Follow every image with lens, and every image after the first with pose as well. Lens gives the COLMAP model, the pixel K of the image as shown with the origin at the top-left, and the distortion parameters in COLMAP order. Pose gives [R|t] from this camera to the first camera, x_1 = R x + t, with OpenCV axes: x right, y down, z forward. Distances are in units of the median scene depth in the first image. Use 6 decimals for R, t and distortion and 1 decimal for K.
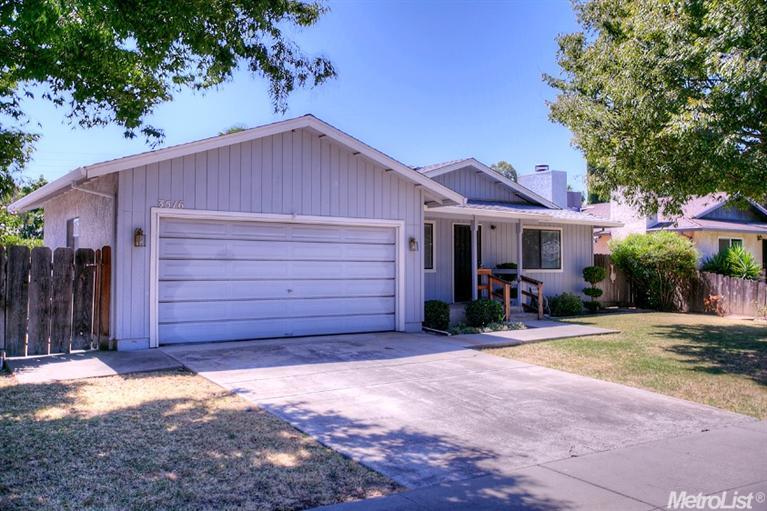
lens RADIAL K [[657.8, 0, 383.5], [0, 657.8, 255.5], [0, 0, 1]] dist [-0.001658, -0.002011]
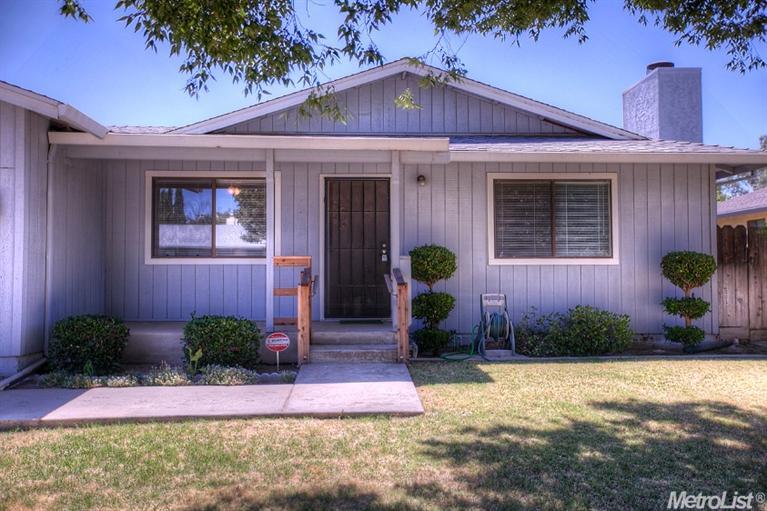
lens RADIAL K [[693.7, 0, 383.5], [0, 693.7, 255.5], [0, 0, 1]] dist [0.008683, 0.008374]
pose [[0.841954, -0.017200, -0.539276, 0.460613], [0.013049, 0.999849, -0.011517, 0.025642], [0.539392, 0.002659, 0.842051, 0.539569]]
